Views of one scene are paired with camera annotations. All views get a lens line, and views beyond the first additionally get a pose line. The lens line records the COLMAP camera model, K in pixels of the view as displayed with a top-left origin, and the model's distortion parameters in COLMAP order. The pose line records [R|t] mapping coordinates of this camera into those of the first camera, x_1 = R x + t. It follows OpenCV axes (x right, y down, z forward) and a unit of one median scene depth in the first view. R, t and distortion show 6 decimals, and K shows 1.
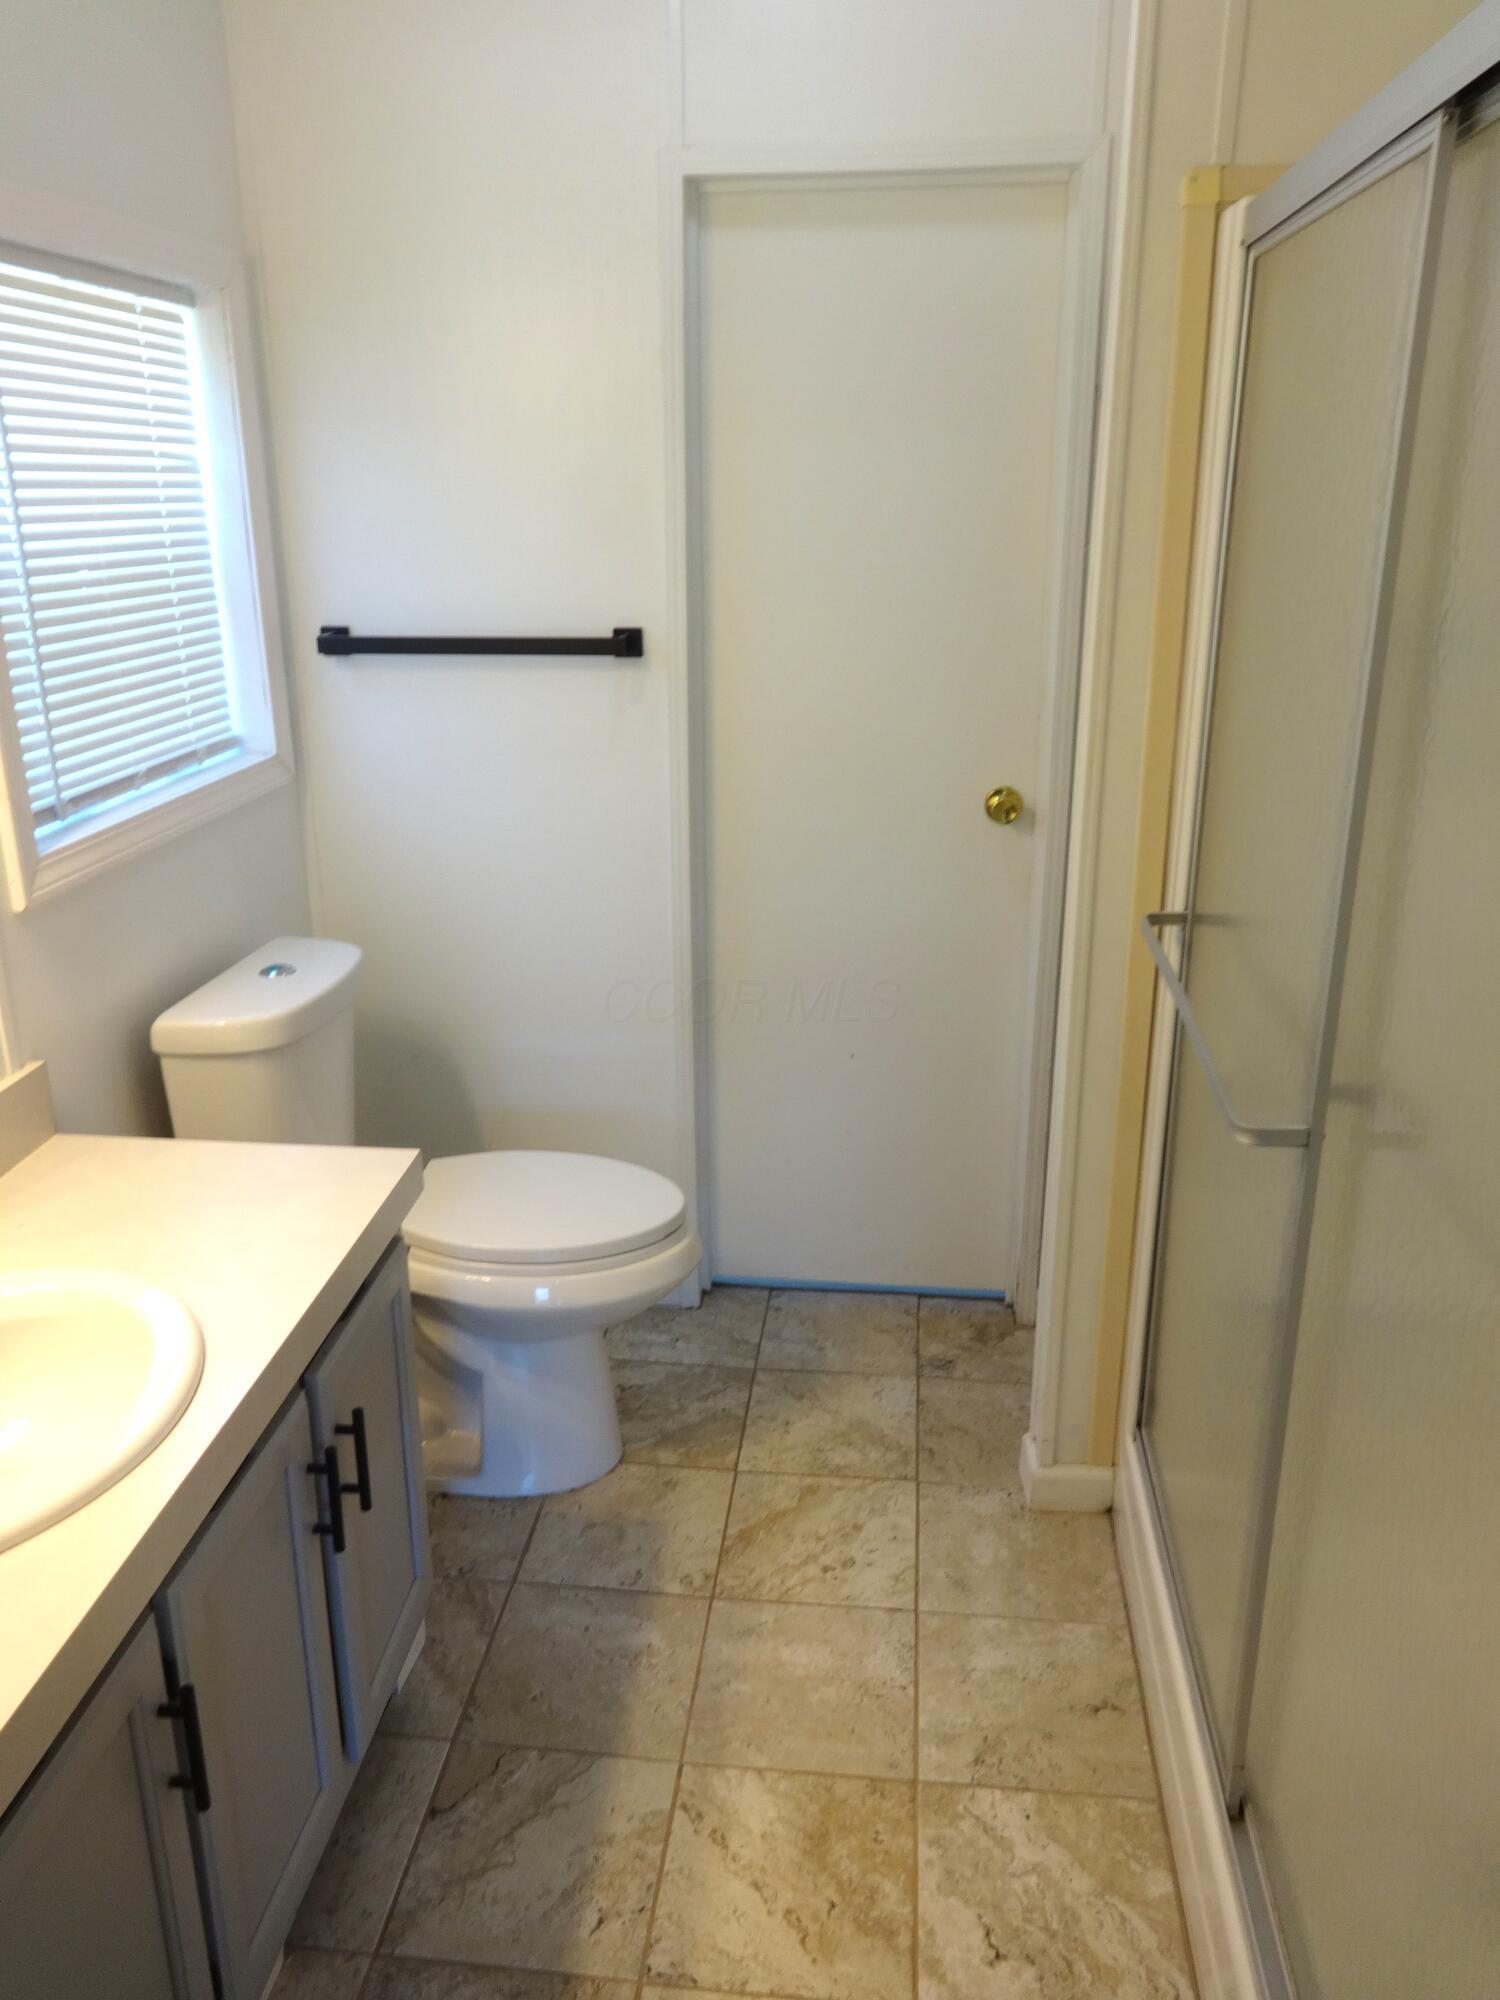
lens RADIAL K [[1504.6, 0, 753.0], [0, 1504.6, 994.4], [0, 0, 1]] dist [-0.002645, 0.008804]
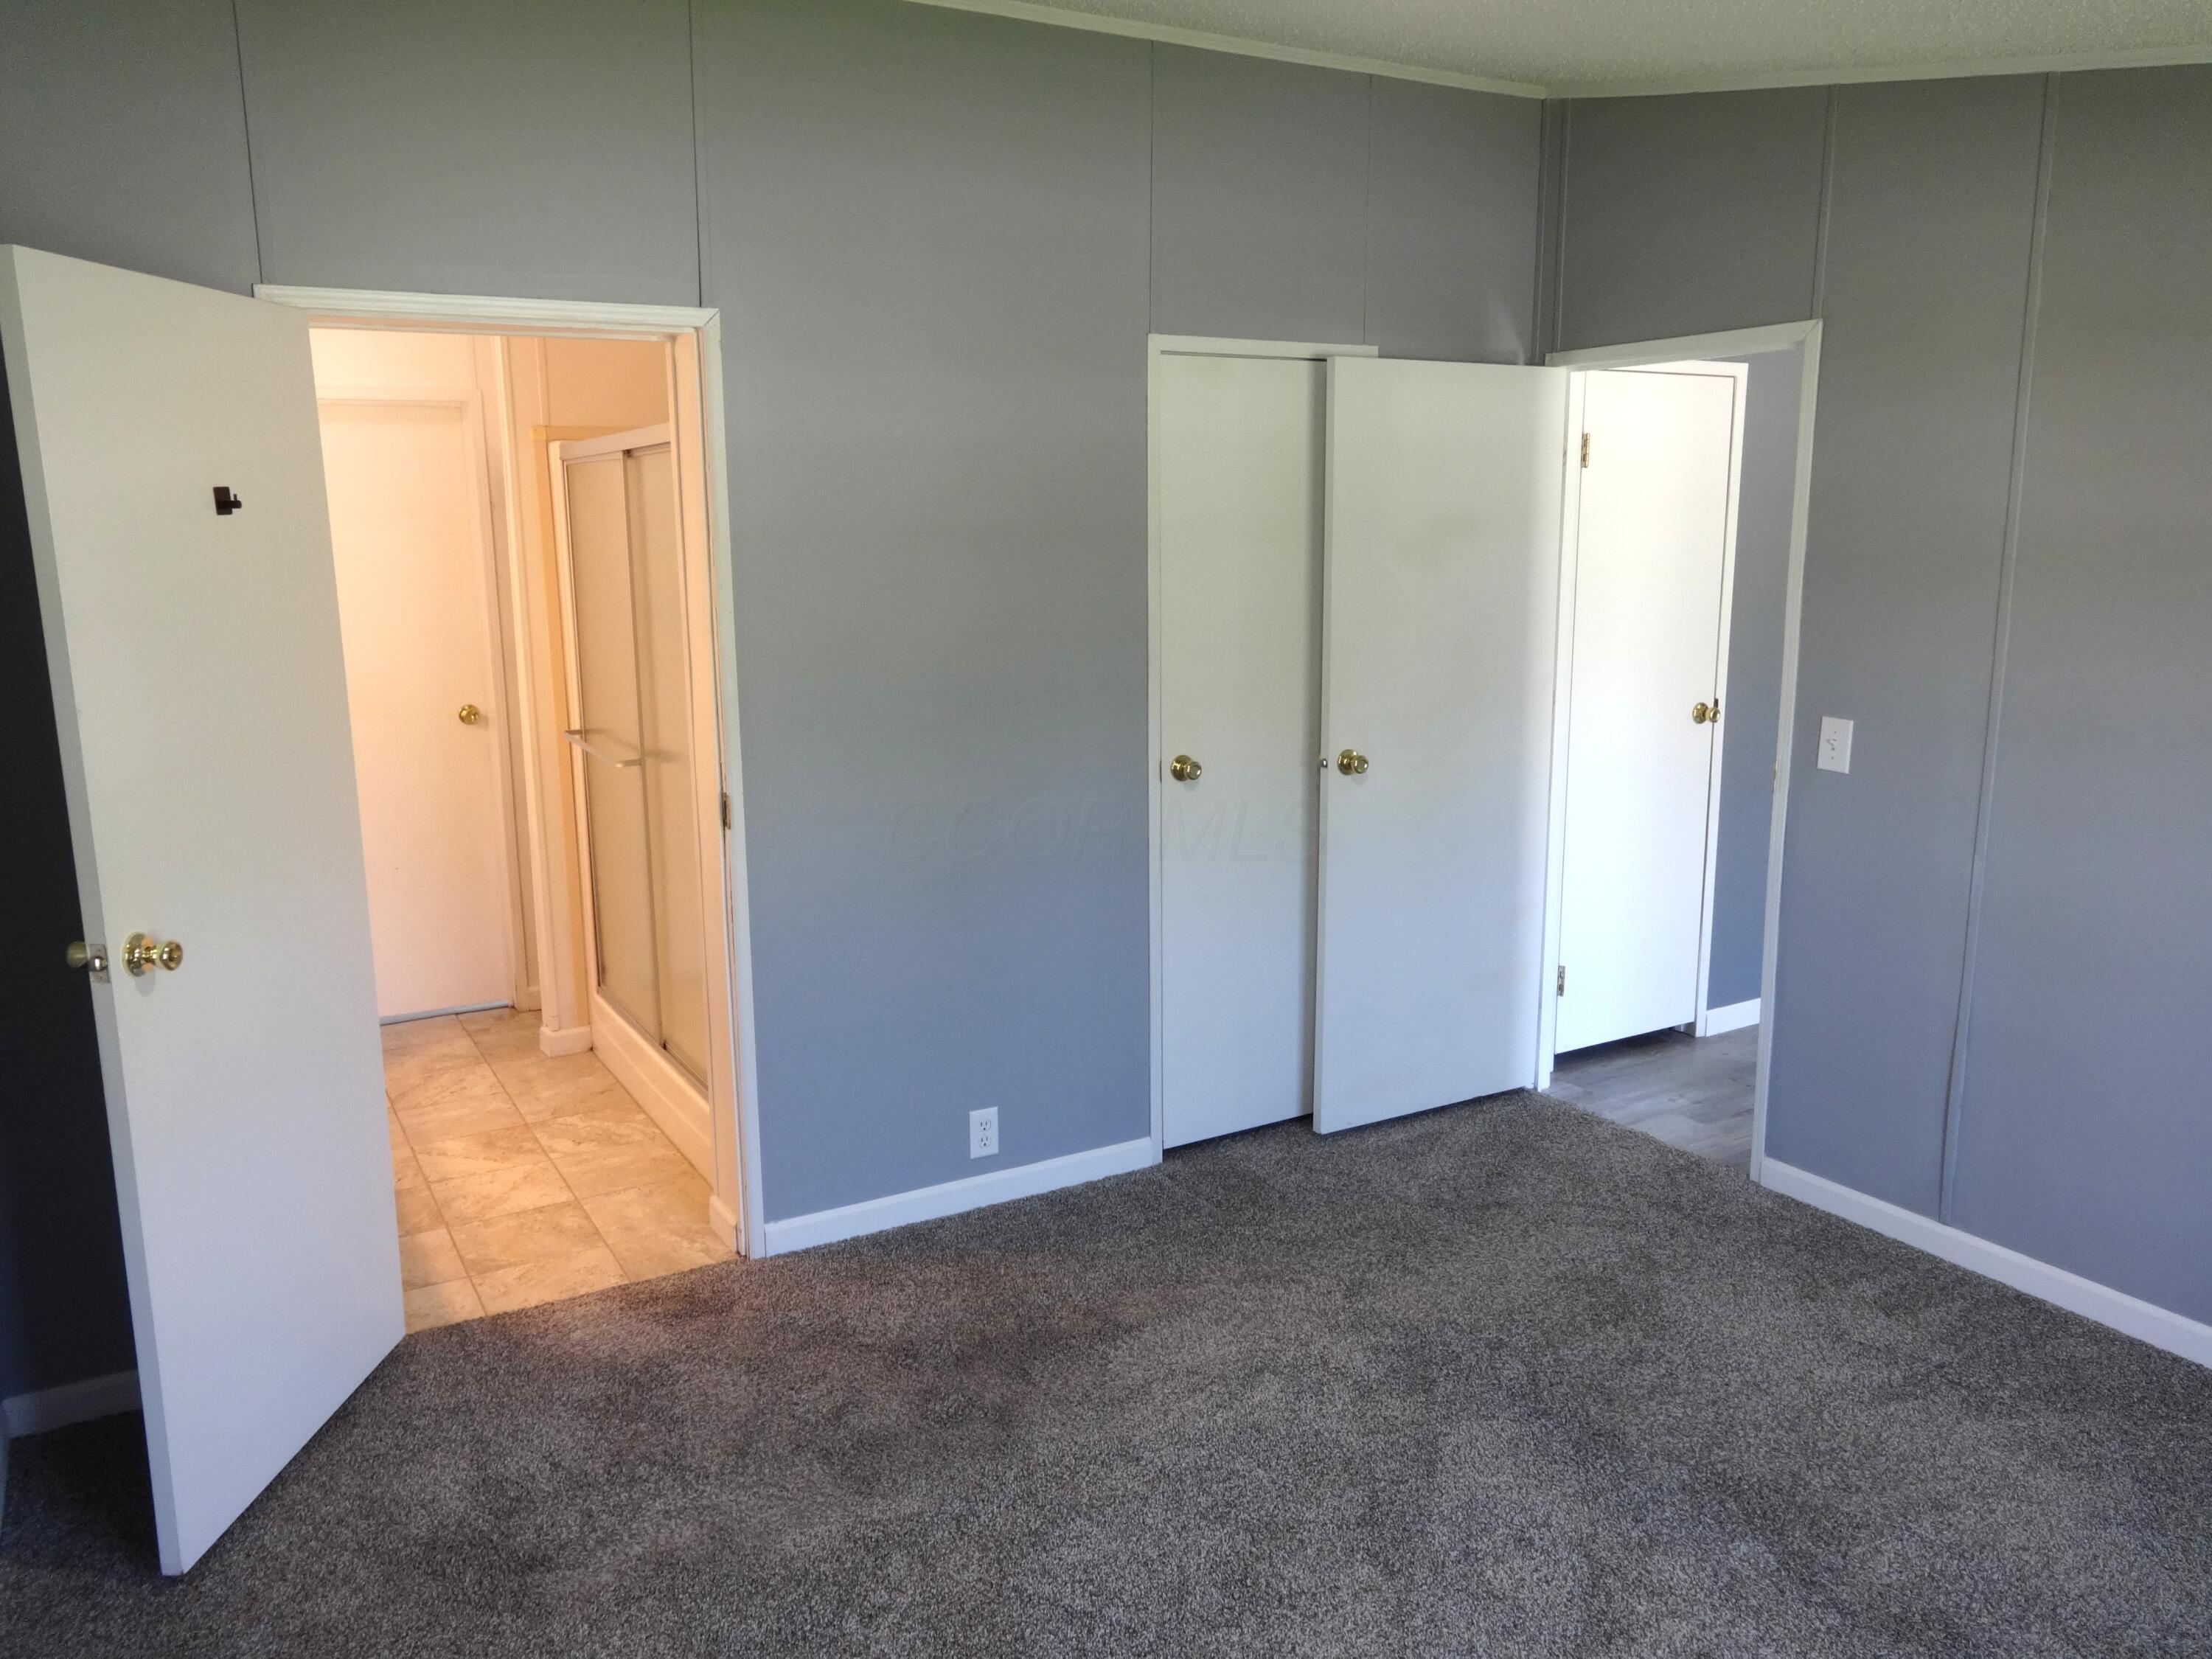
lens RADIAL K [[1648.3, 0, 1112.8], [0, 1648.3, 828.6], [0, 0, 1]] dist [0.010137, 0.000200]
pose [[0.805283, -0.112634, 0.582093, -0.549280], [0.195511, 0.977320, -0.081365, 0.460653], [-0.559727, 0.179328, 0.809041, -1.480520]]
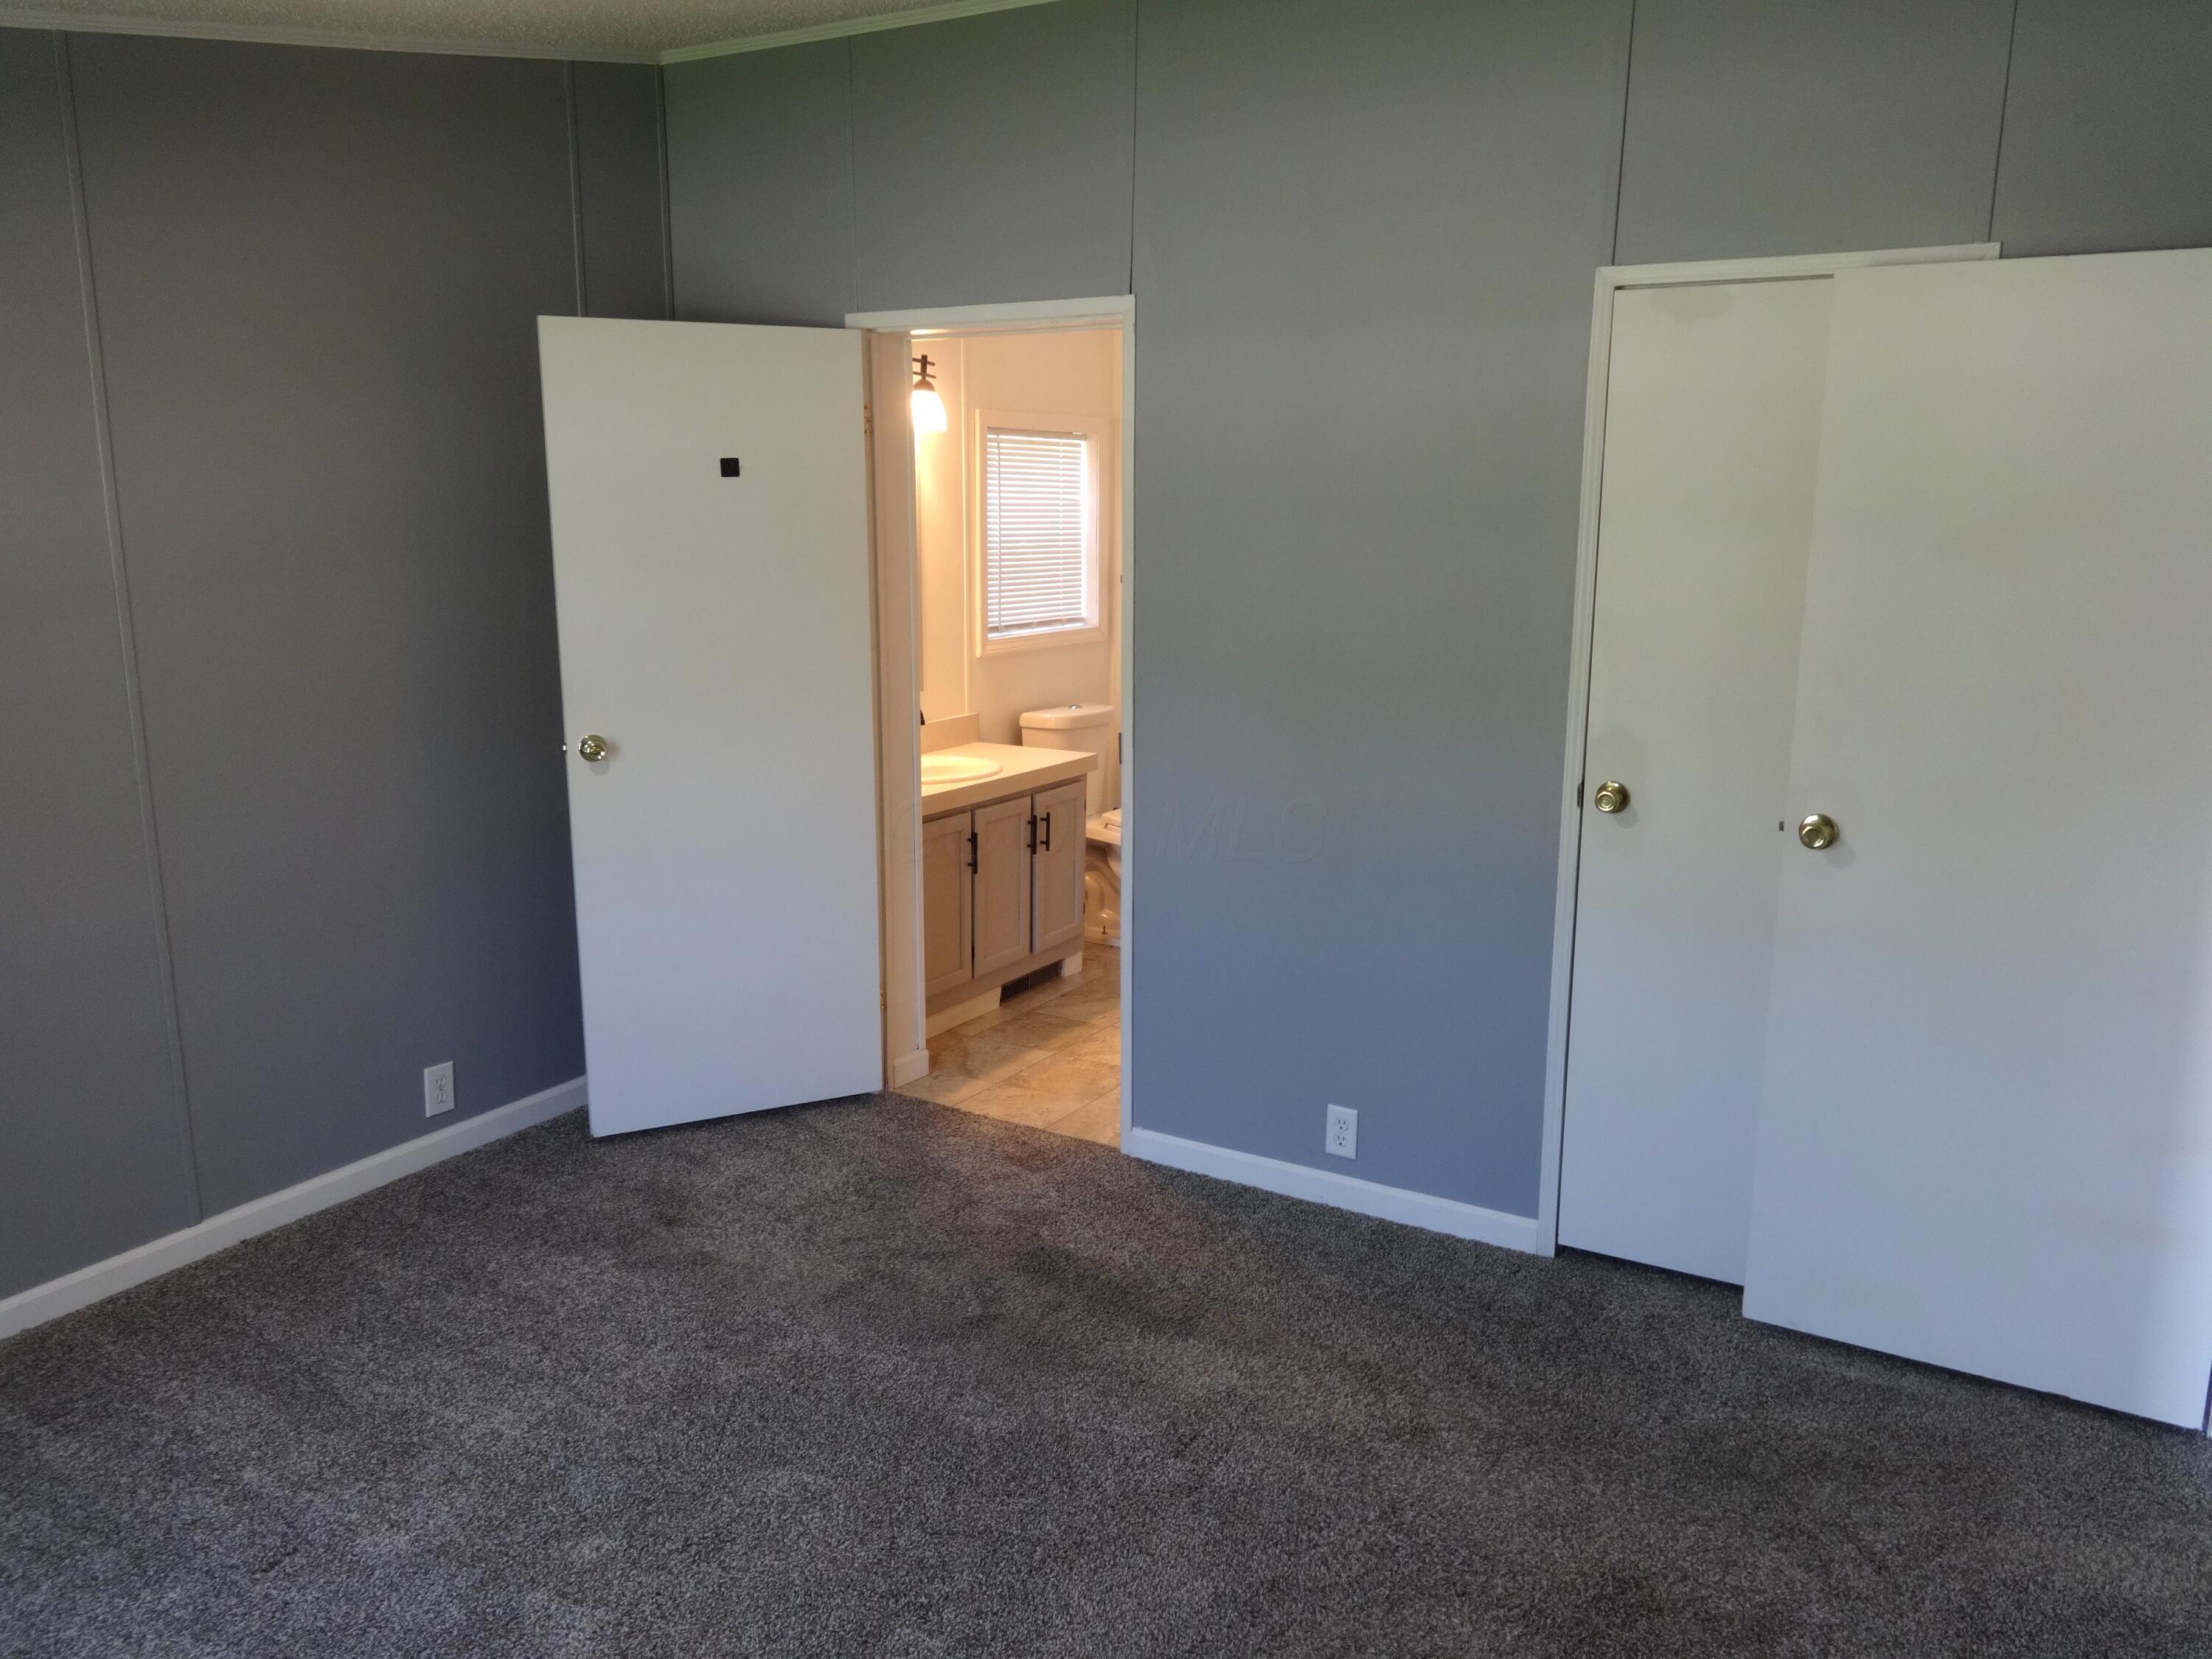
lens RADIAL K [[1648.3, 0, 1112.8], [0, 1648.3, 828.6], [0, 0, 1]] dist [0.010137, 0.000200]
pose [[0.907746, 0.094760, -0.408678, 1.003268], [-0.146351, 0.984485, -0.096800, 0.507165], [0.393164, 0.147681, 0.907531, -1.610054]]
